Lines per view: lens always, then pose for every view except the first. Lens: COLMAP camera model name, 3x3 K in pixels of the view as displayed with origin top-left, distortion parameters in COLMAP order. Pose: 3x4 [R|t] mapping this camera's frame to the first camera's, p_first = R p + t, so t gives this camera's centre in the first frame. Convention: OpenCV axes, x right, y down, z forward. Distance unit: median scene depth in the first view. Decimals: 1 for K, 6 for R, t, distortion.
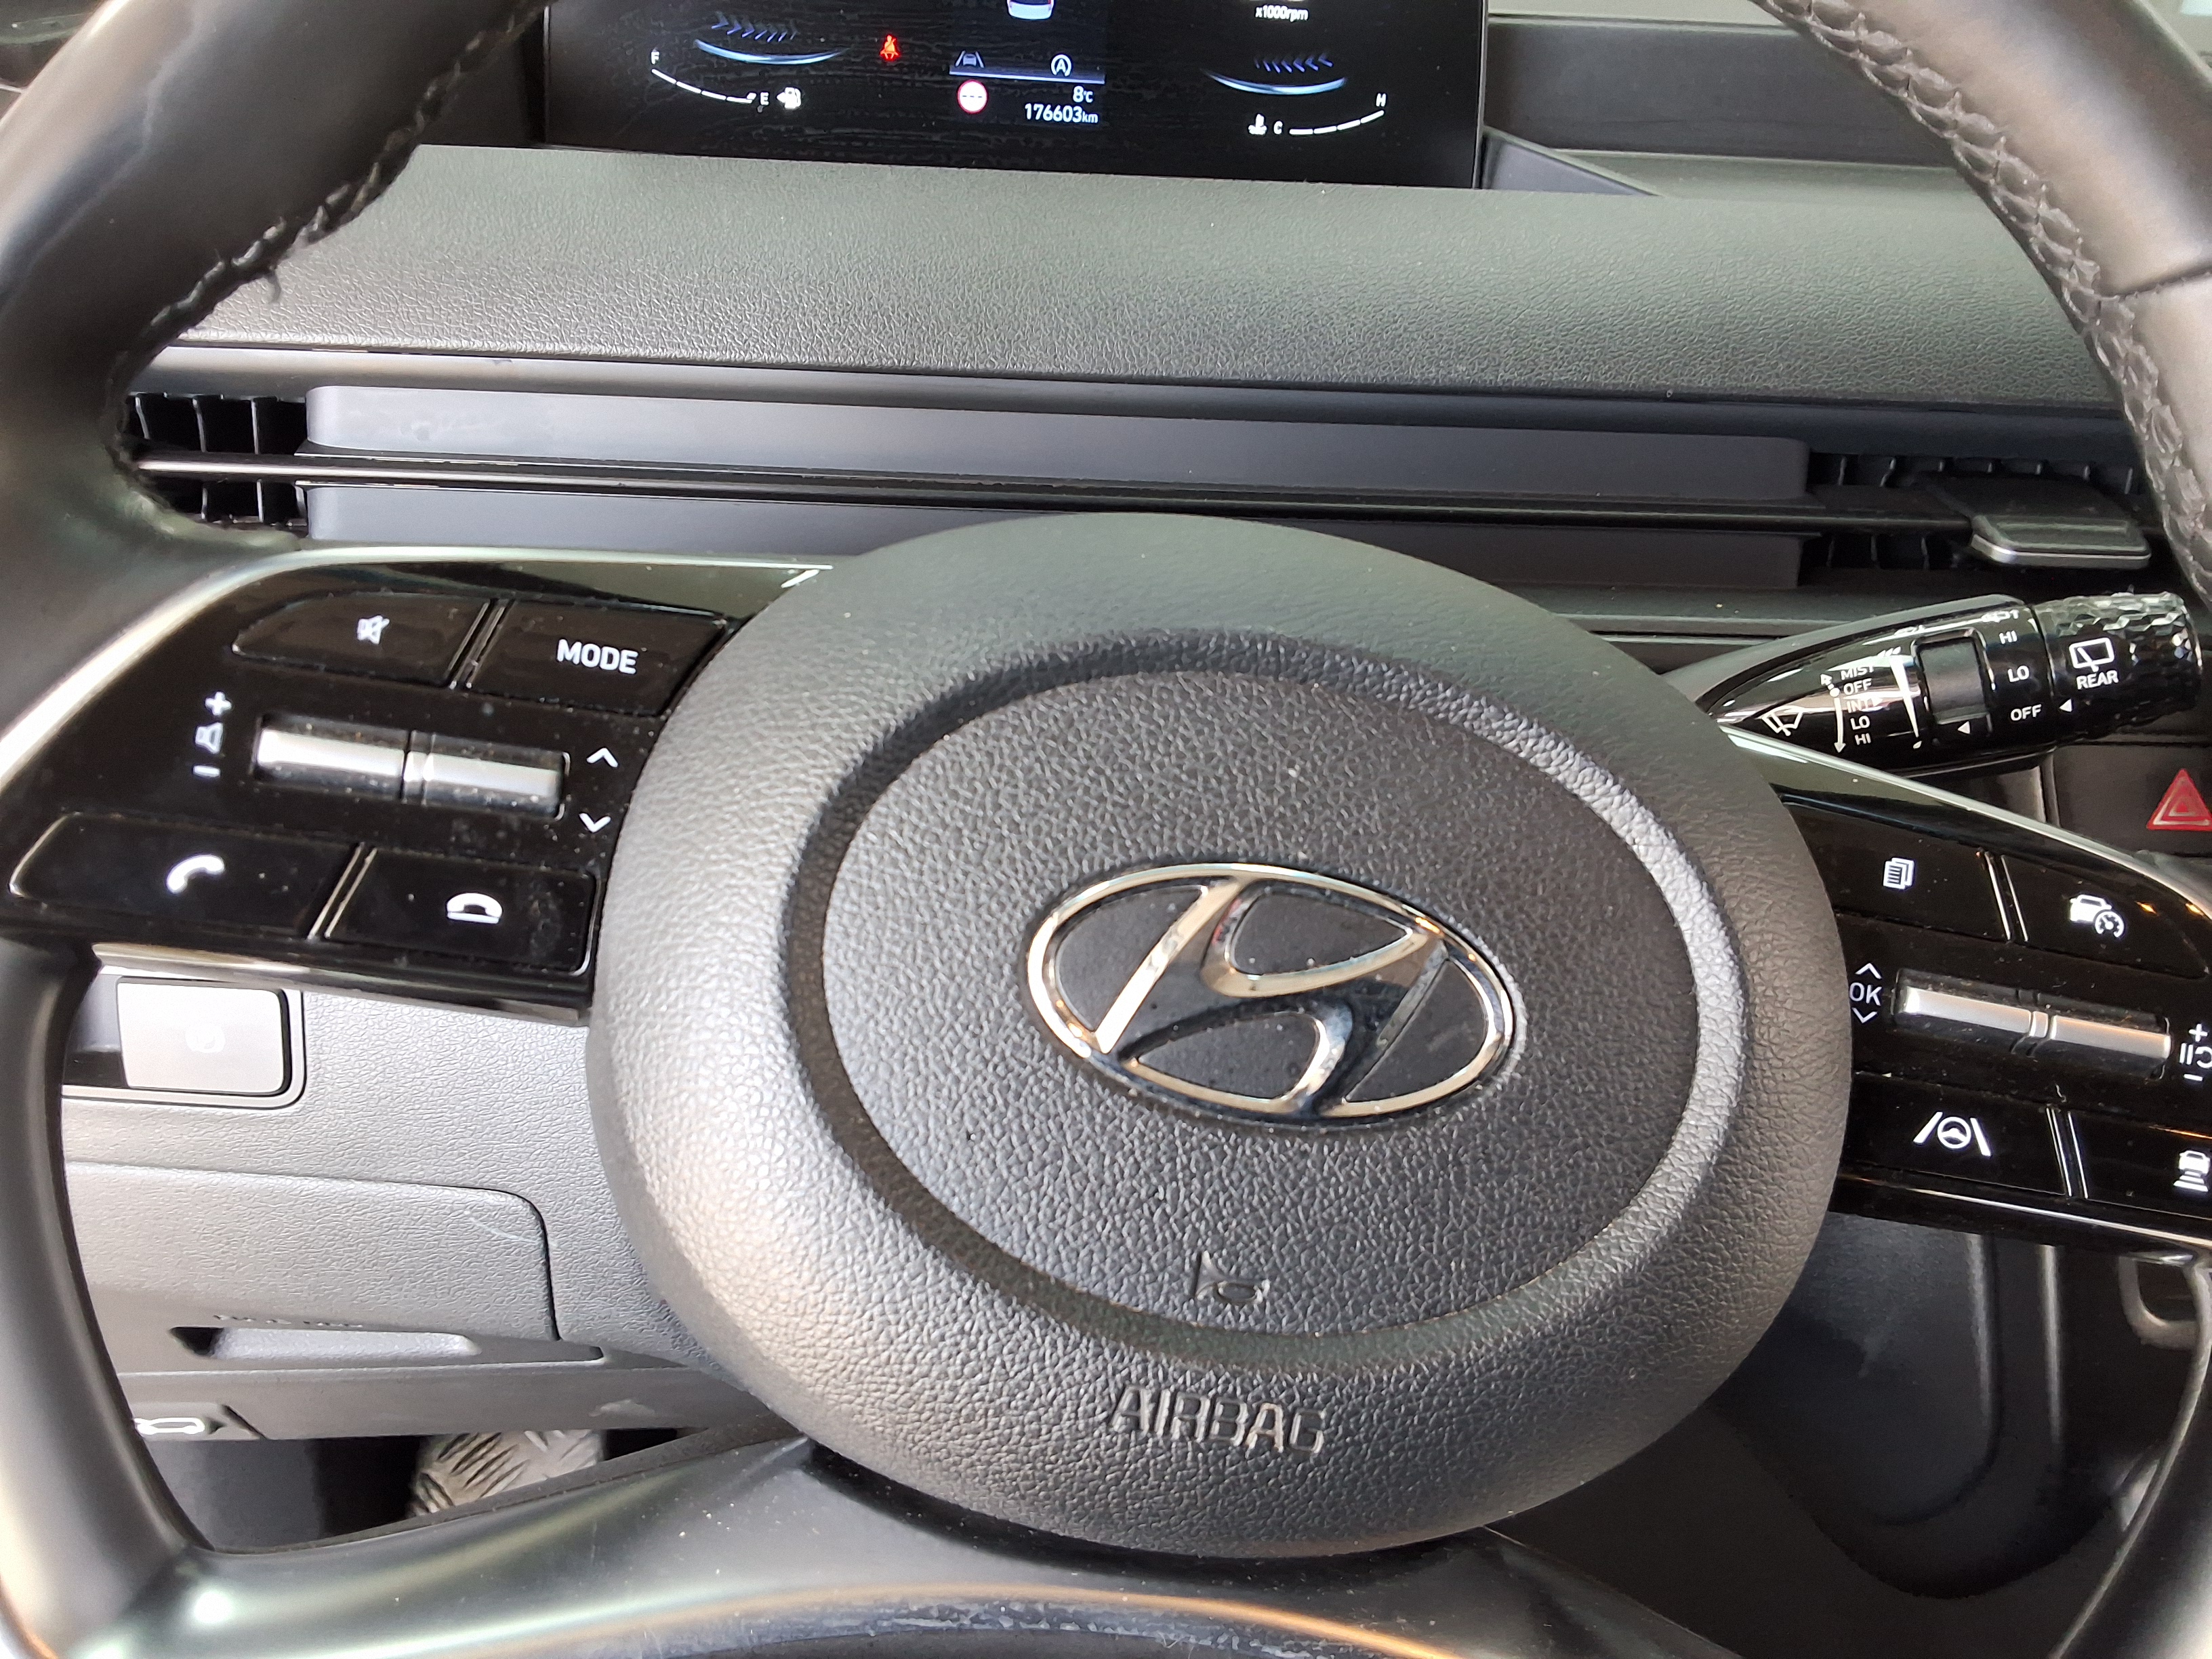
lens RADIAL K [[1818.4, 0, 1078.1], [0, 1818.4, 826.9], [0, 0, 1]] dist [0.058280, -0.002070]
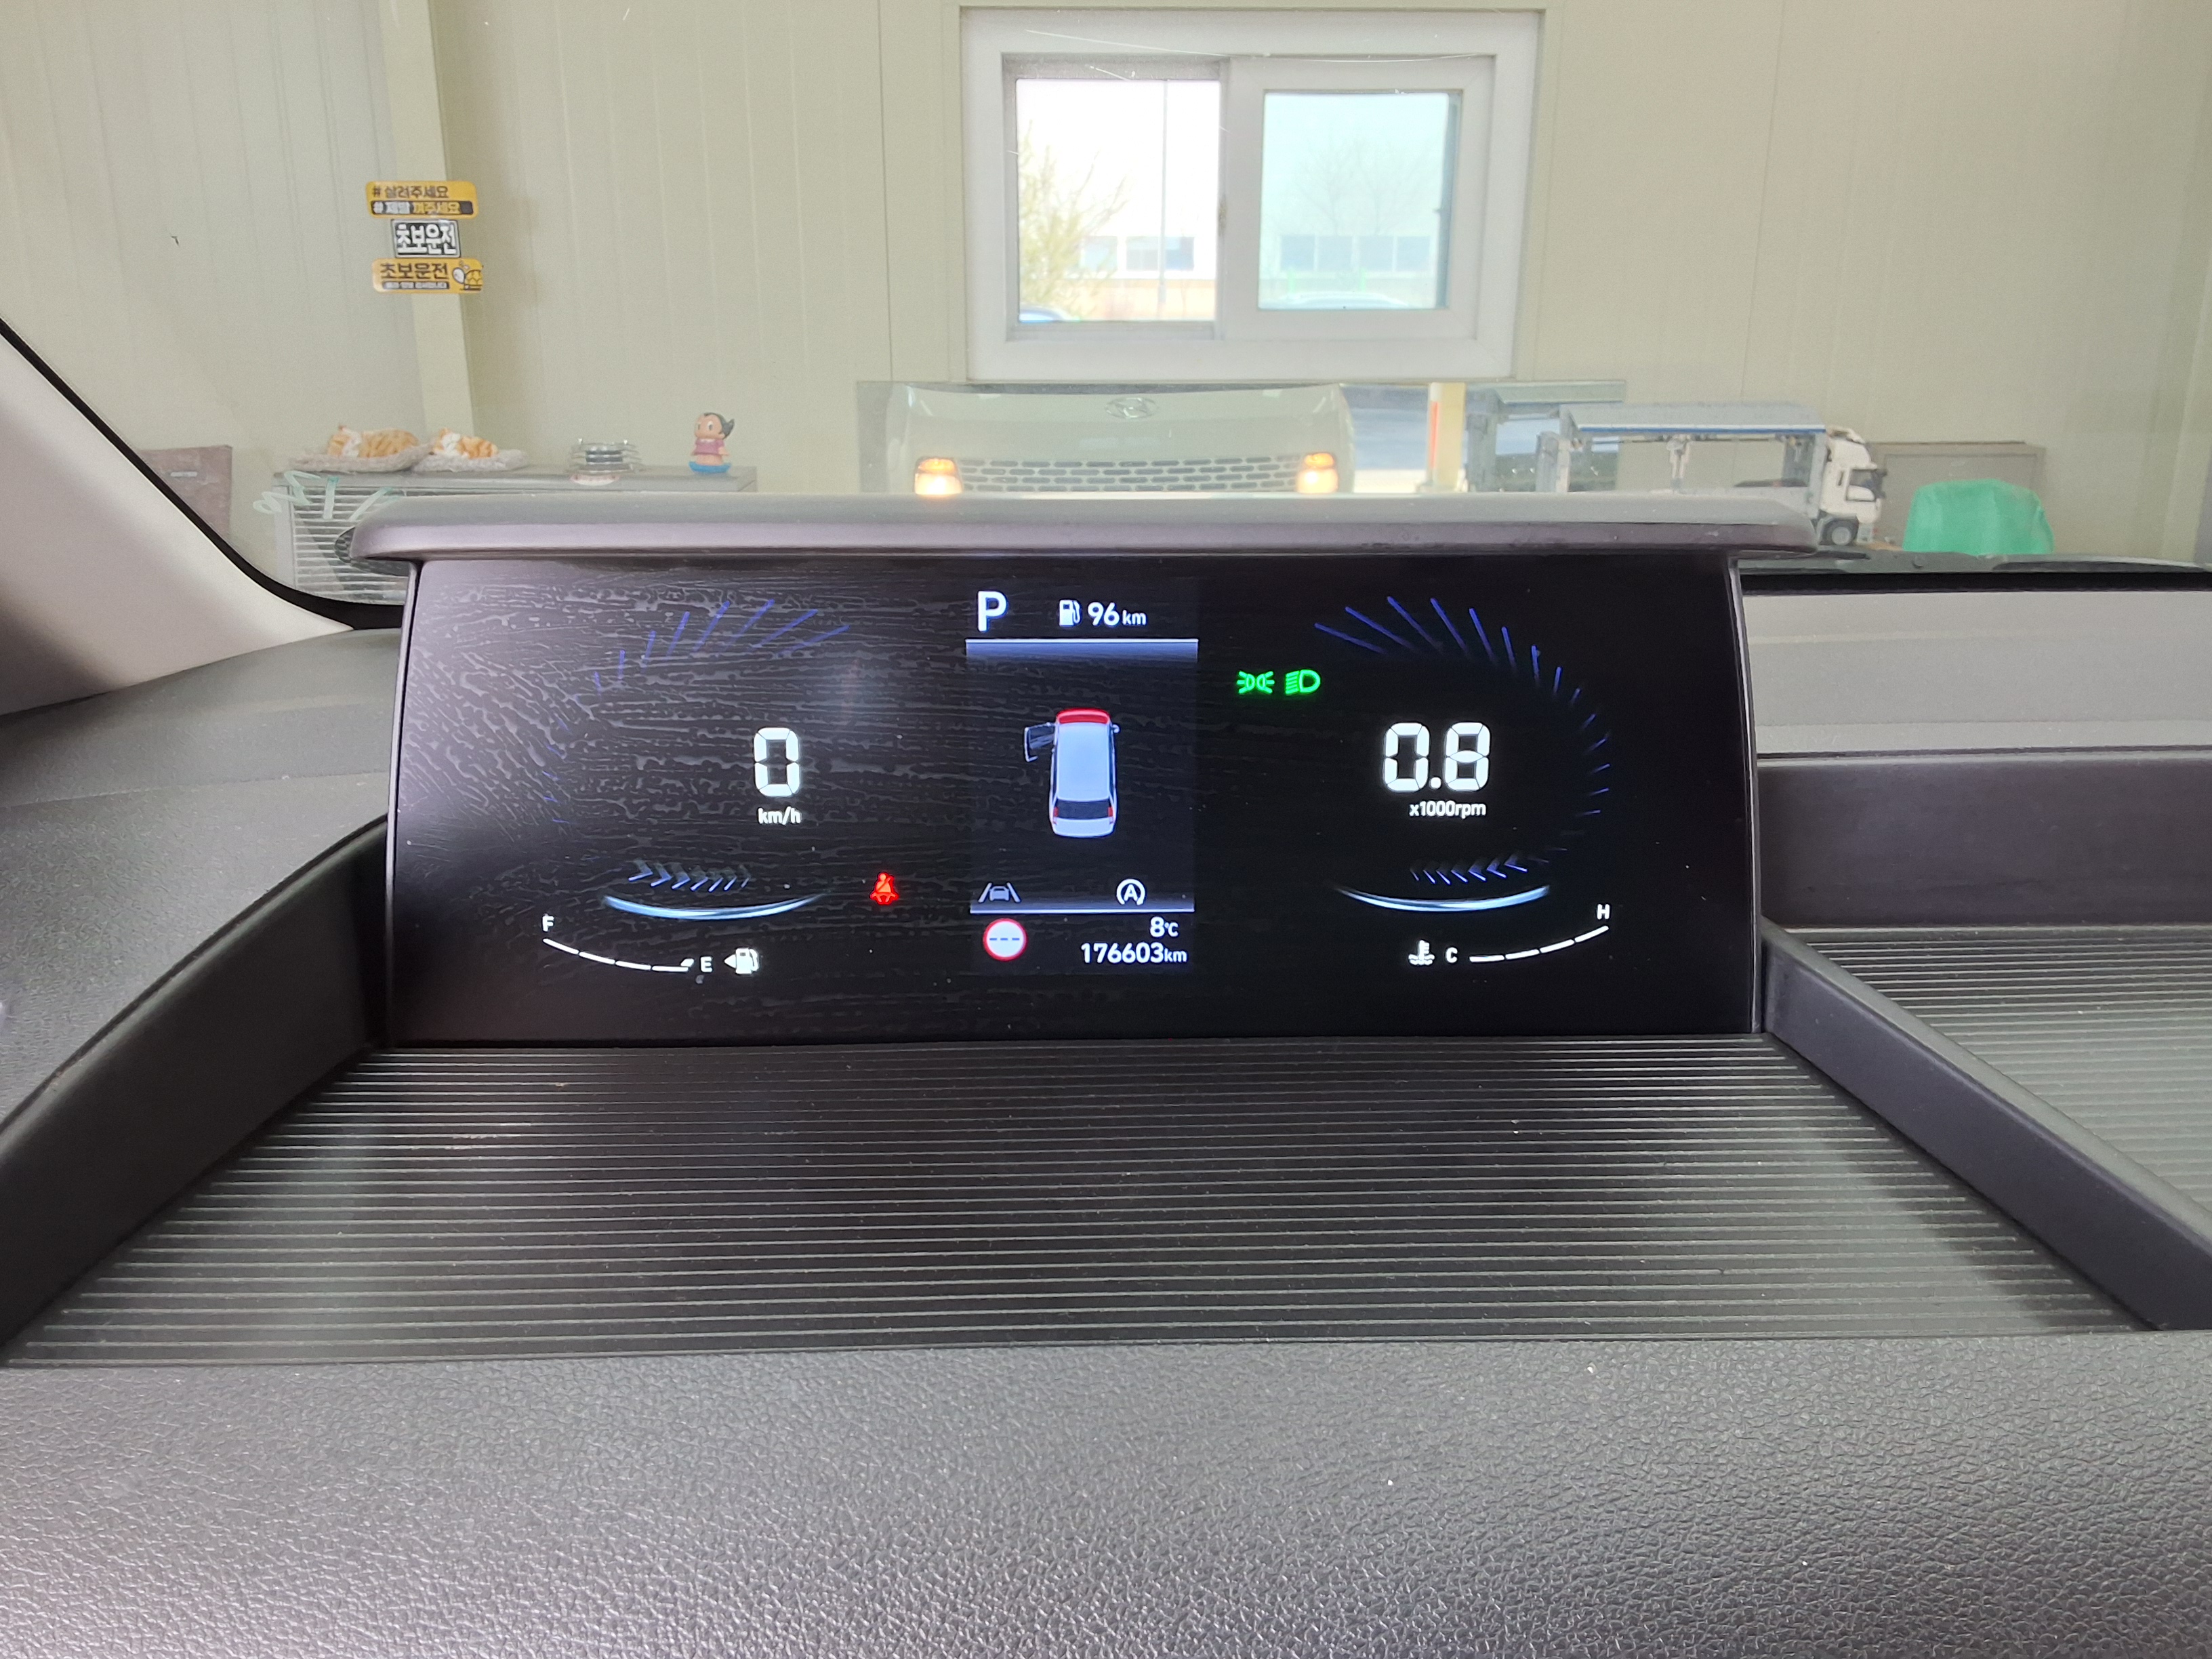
lens RADIAL K [[1660.3, 0, 1099.9], [0, 1660.3, 817.1], [0, 0, 1]] dist [0.106396, -0.002003]
pose [[0.995964, -0.038403, -0.081124, 0.031734], [0.023002, 0.982865, -0.182885, -0.330753], [0.086757, 0.180281, 0.979782, 0.379762]]
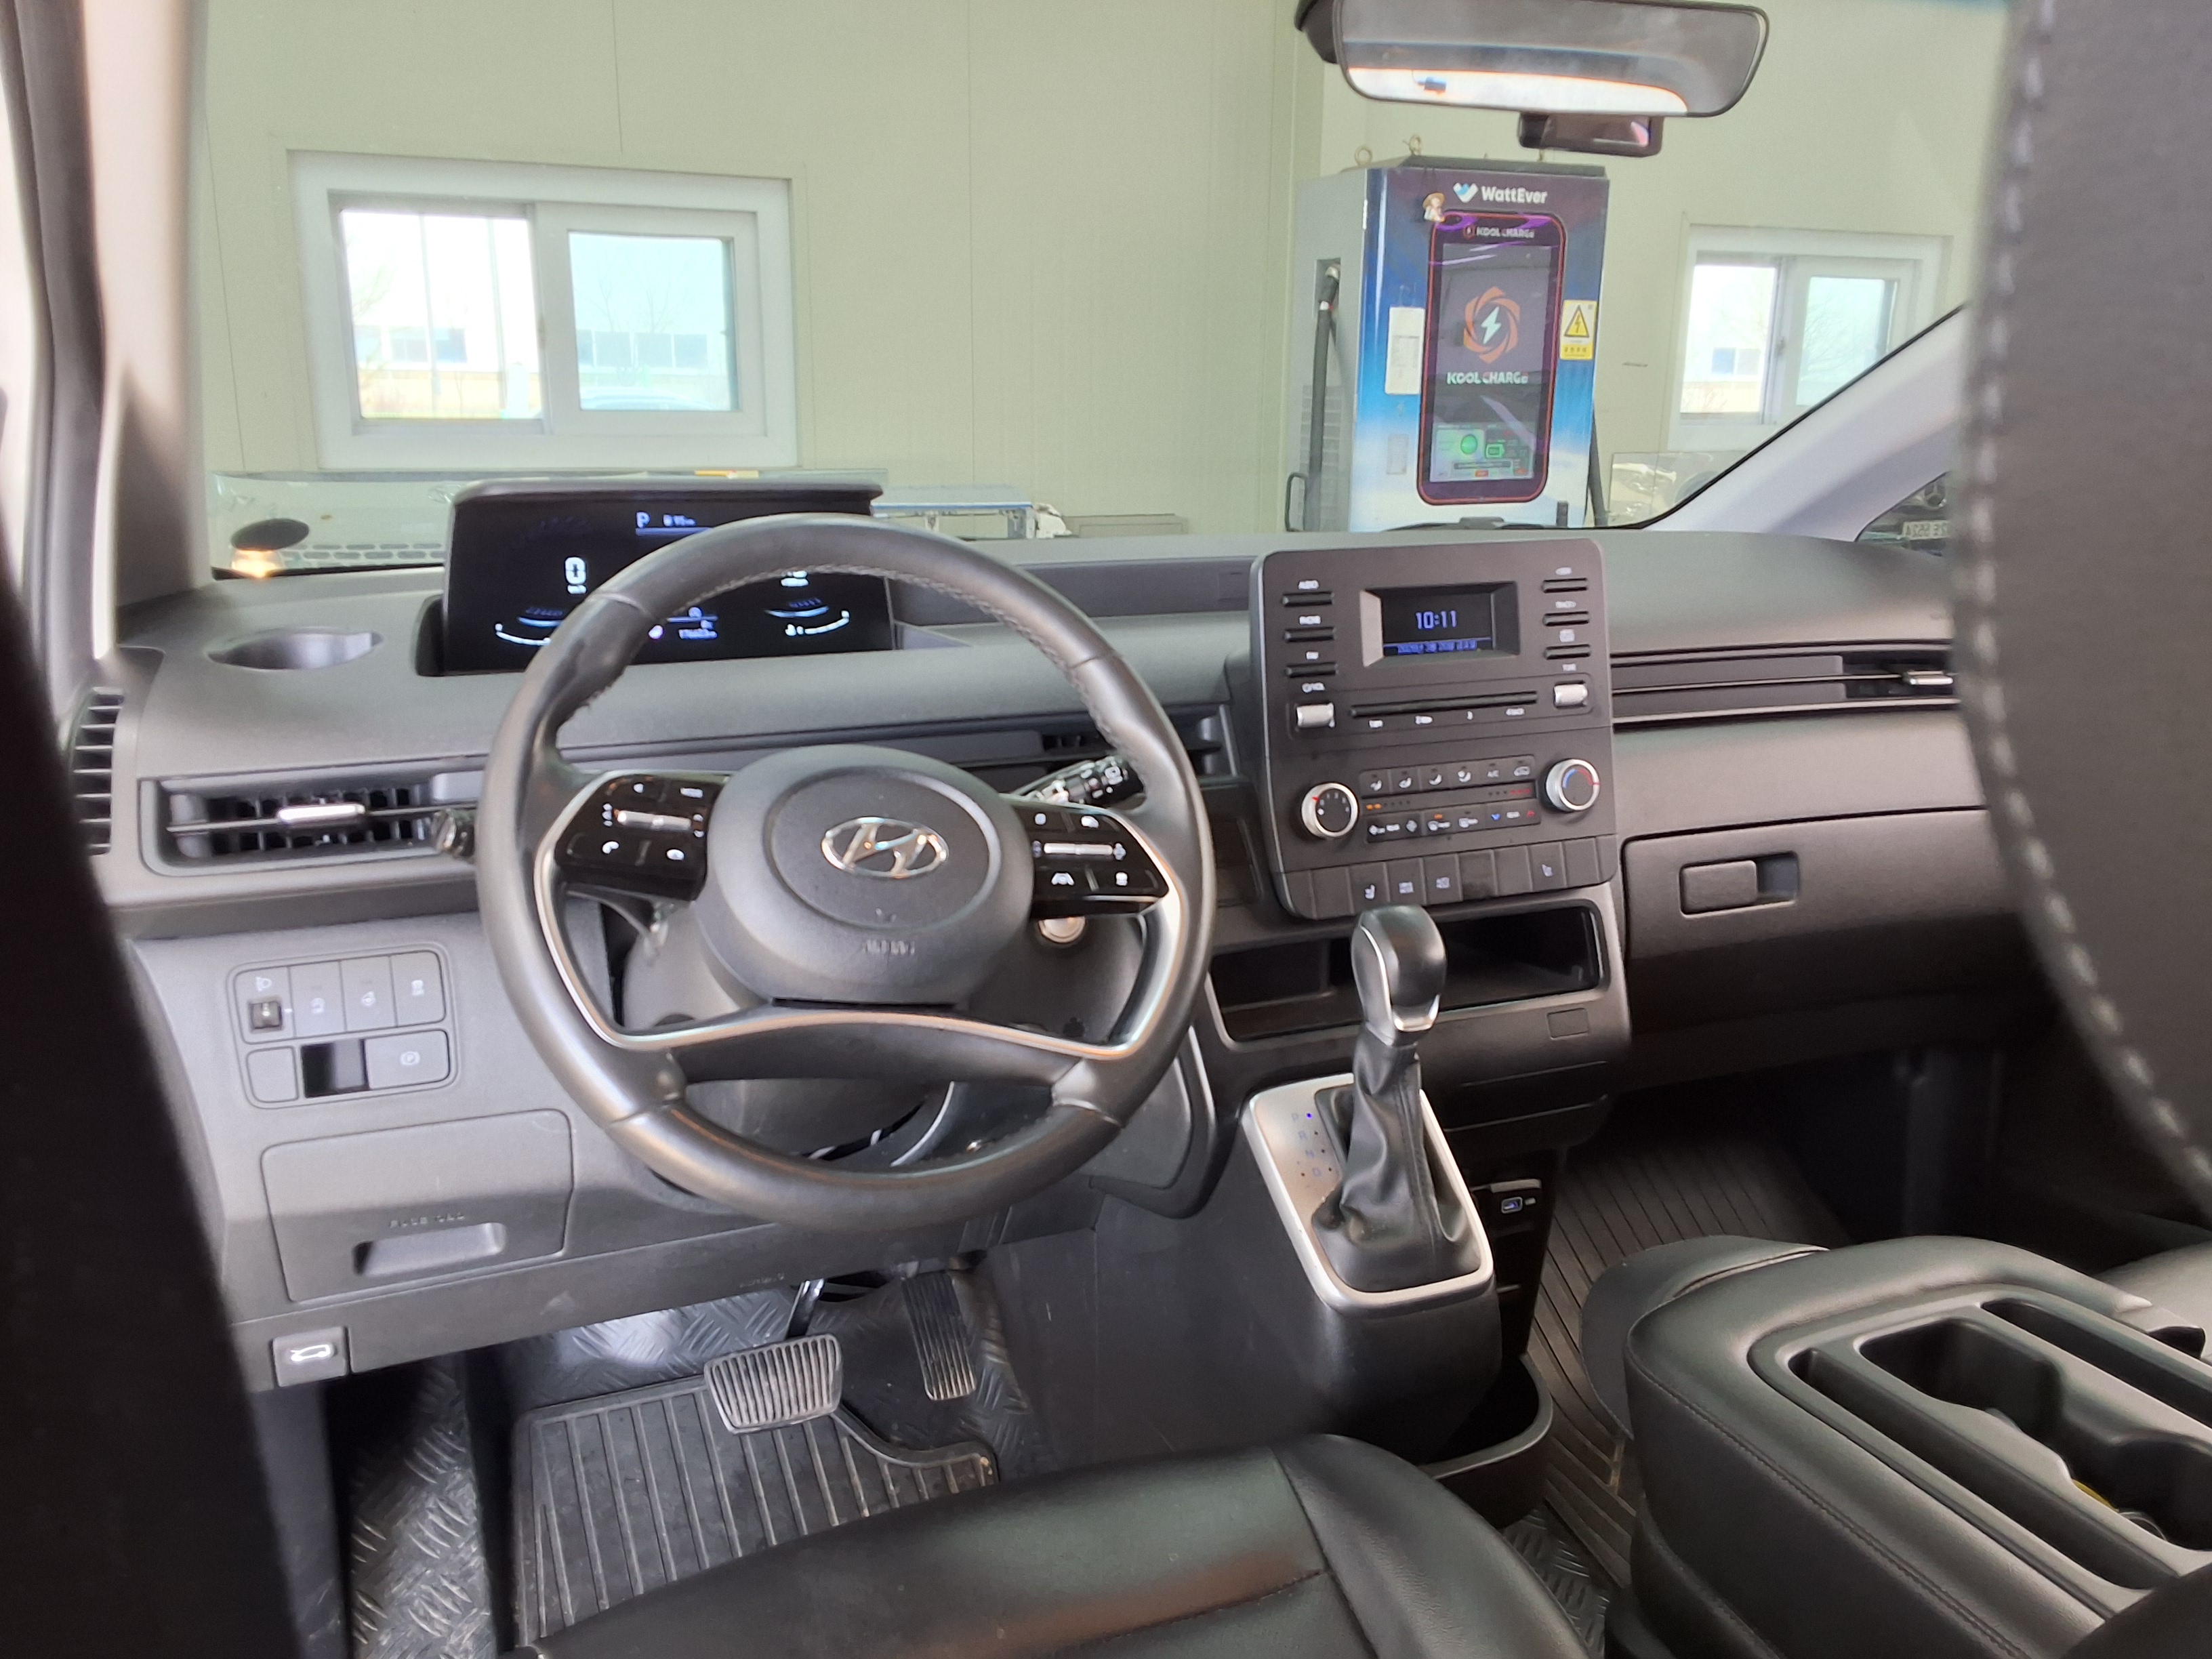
lens RADIAL K [[1818.4, 0, 1078.1], [0, 1818.4, 826.9], [0, 0, 1]] dist [0.058280, -0.002070]
pose [[0.949455, -0.124290, 0.288248, -0.229368], [0.188399, 0.960123, -0.206568, 0.346182], [-0.251079, 0.250433, 0.935010, -1.032621]]
